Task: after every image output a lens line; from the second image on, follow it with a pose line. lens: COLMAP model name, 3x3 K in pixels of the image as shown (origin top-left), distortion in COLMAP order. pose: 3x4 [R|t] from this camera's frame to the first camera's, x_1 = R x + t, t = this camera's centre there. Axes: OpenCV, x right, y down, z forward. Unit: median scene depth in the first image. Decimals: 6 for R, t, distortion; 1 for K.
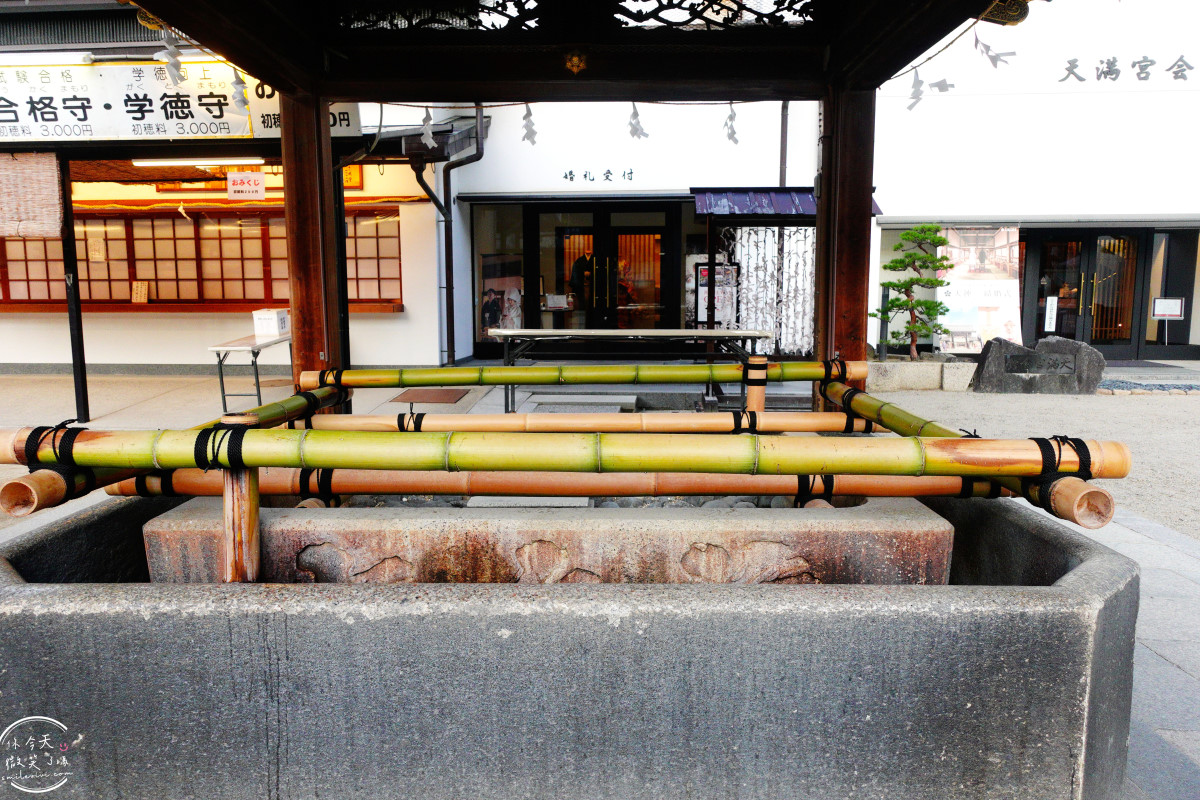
lens RADIAL K [[826.5, 0, 601.5], [0, 826.5, 400.2], [0, 0, 1]] dist [0.002702, -0.004379]
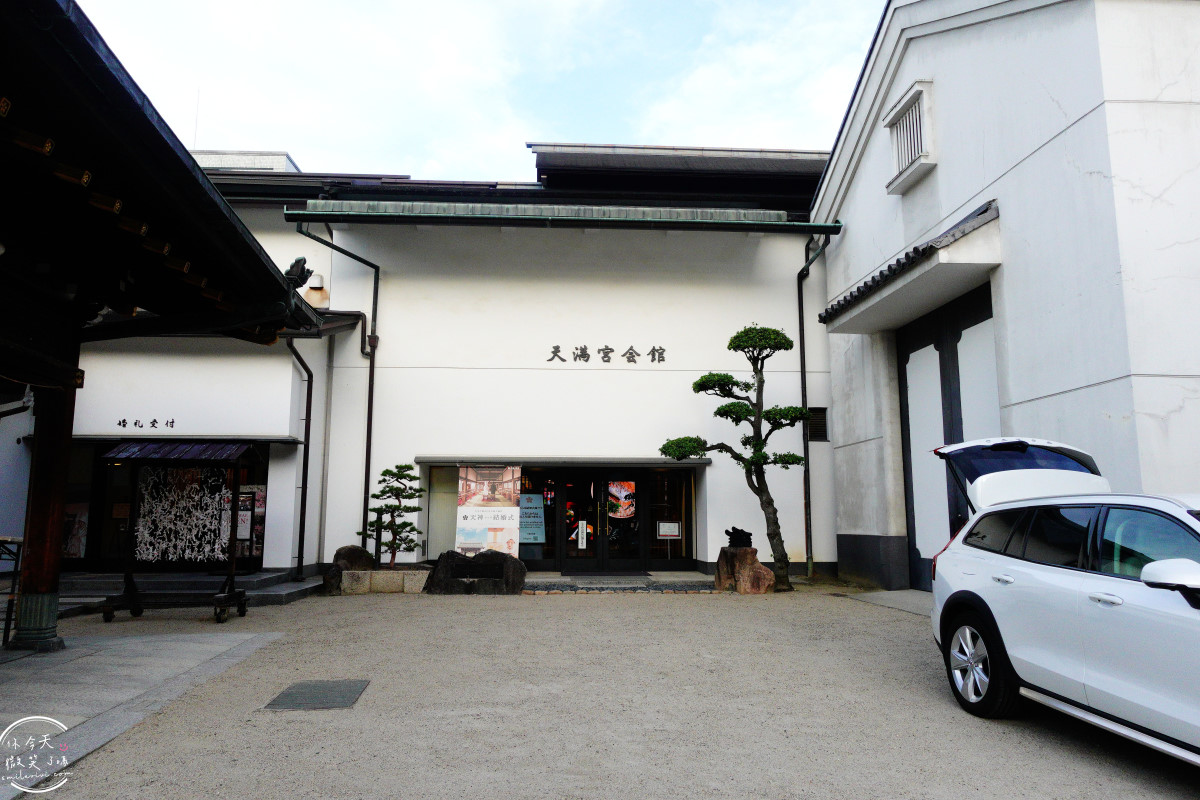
lens RADIAL K [[826.5, 0, 600.2], [0, 826.5, 394.3], [0, 0, 1]] dist [0.002702, -0.004379]
pose [[0.988884, 0.023966, 0.146743, 0.513554], [0.017680, 0.960970, -0.276087, 0.050409], [-0.147633, 0.275612, 0.949864, -0.334432]]
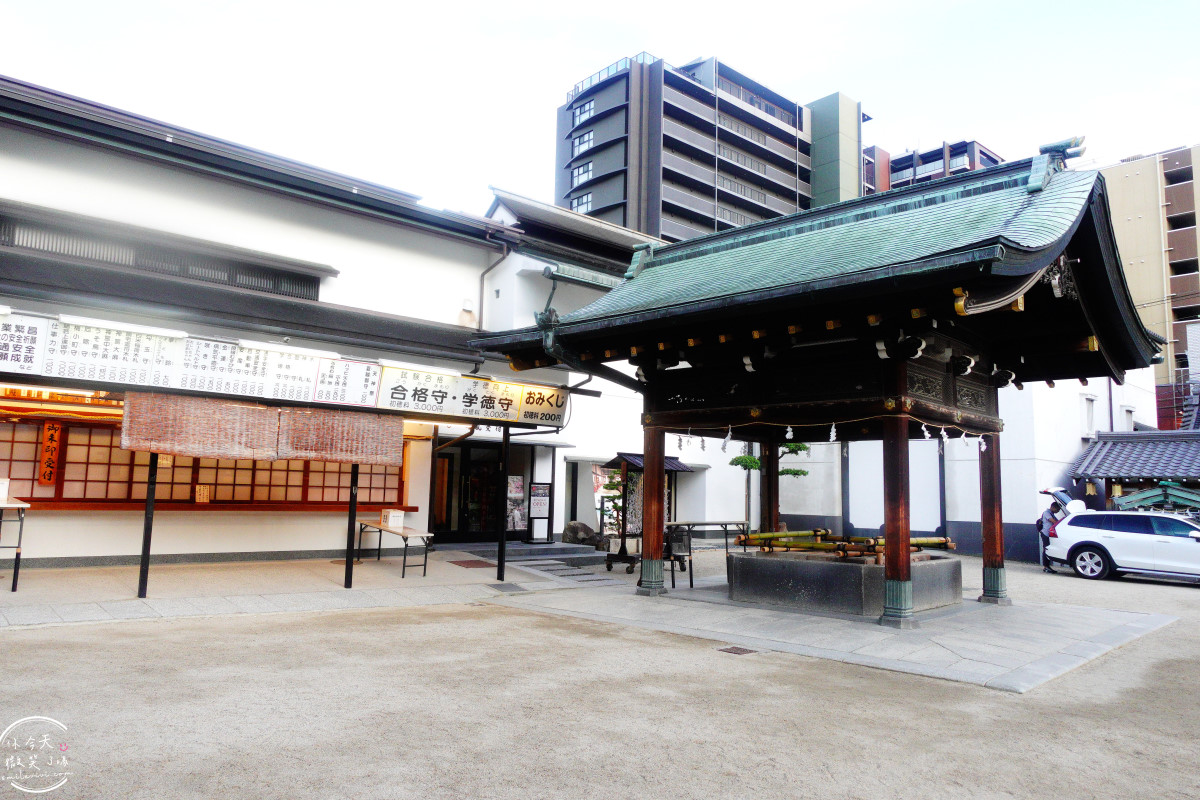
lens RADIAL K [[826.5, 0, 600.9], [0, 826.5, 399.5], [0, 0, 1]] dist [0.002702, -0.004379]
pose [[0.680804, 0.101842, 0.725351, -1.064797], [0.069017, 0.976962, -0.201947, 0.020305], [-0.729207, 0.187548, 0.658090, -0.260055]]
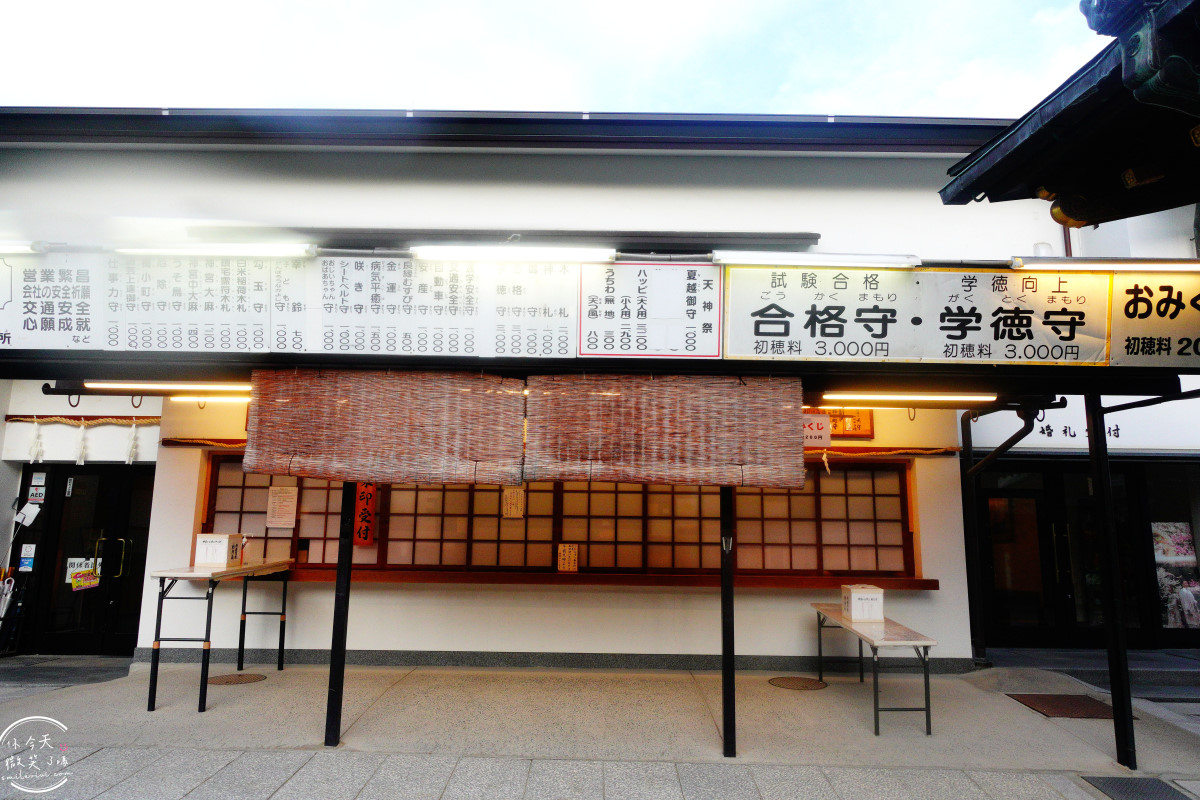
lens RADIAL K [[826.5, 0, 600.2], [0, 826.5, 400.5], [0, 0, 1]] dist [0.002702, -0.004379]
pose [[0.996291, 0.030315, 0.080527, -0.599932], [-0.004194, 0.951875, -0.306459, -0.032325], [-0.085942, 0.304984, 0.948472, 0.206077]]
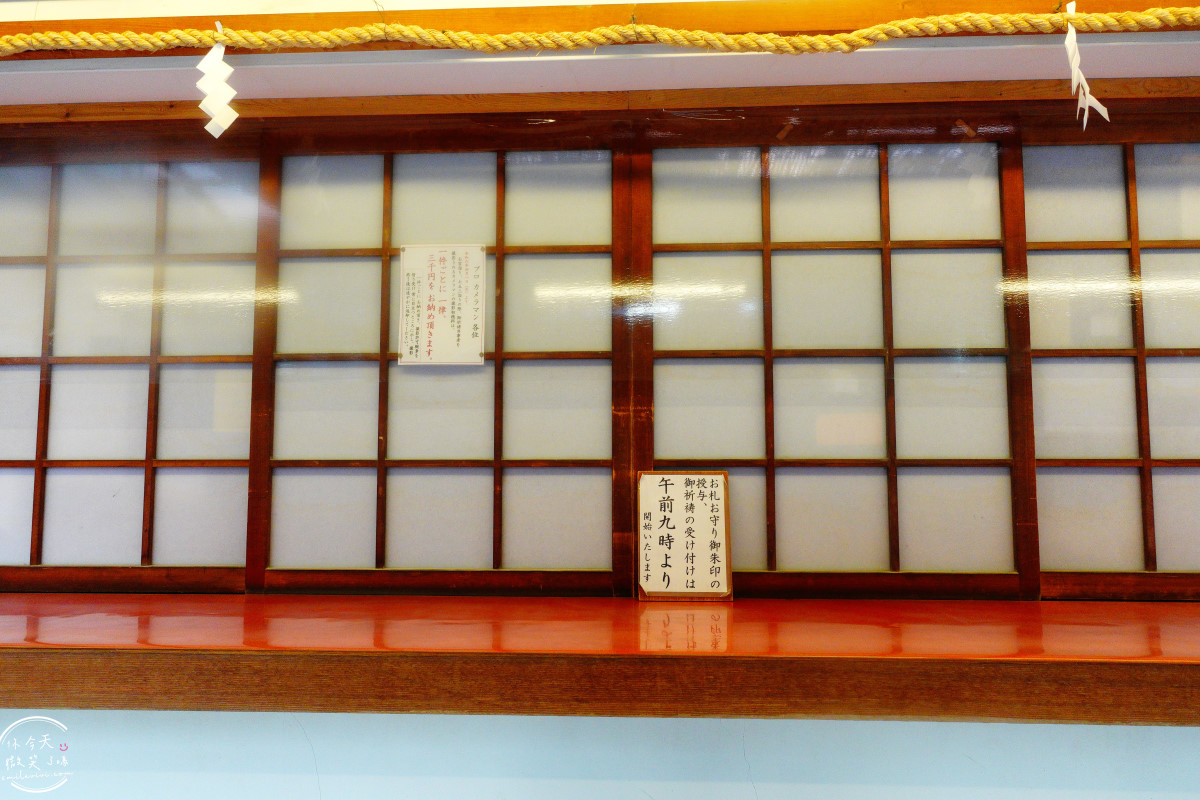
lens RADIAL K [[826.5, 0, 598.5], [0, 826.5, 398.0], [0, 0, 1]] dist [0.002702, -0.004379]
pose [[0.999515, 0.005183, 0.030713, -0.586235], [0.001414, 0.977491, -0.210970, -0.122740], [-0.031115, 0.210911, 0.977010, 0.827274]]
